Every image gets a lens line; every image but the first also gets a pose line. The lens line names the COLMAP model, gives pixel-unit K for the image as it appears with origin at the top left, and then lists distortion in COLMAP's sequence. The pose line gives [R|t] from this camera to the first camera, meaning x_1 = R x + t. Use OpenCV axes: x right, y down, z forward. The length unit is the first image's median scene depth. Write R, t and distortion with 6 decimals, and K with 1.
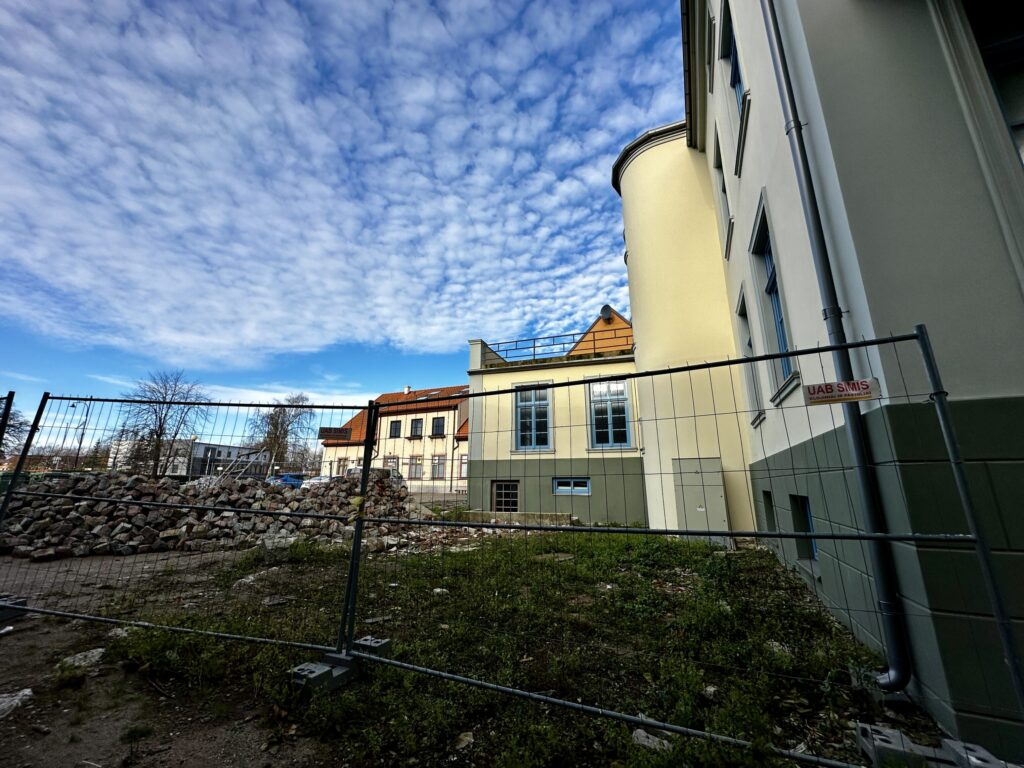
lens RADIAL K [[412.4, 0, 512.0], [0, 412.4, 384.0], [0, 0, 1]] dist [-0.018611, 0.000035]
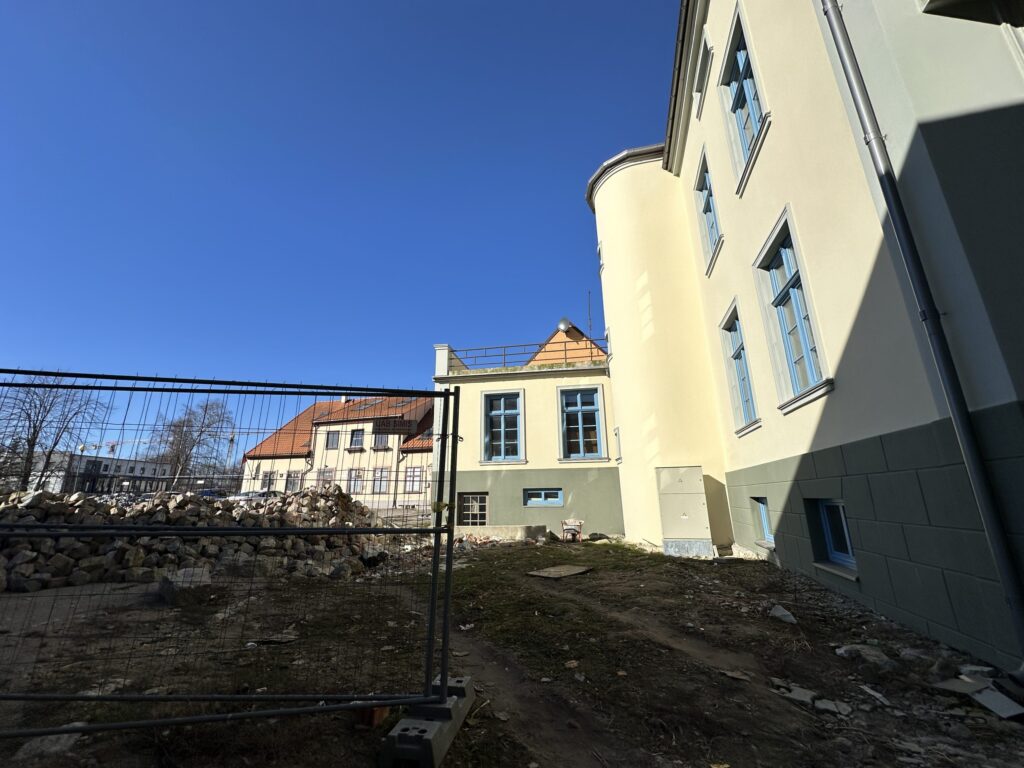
lens RADIAL K [[412.4, 0, 512.0], [0, 412.4, 384.0], [0, 0, 1]] dist [-0.018611, 0.000035]
pose [[0.986085, 0.028202, 0.163830, -0.094887], [-0.022840, 0.999143, -0.034524, 0.014005], [-0.164664, 0.030302, 0.985884, 0.037786]]
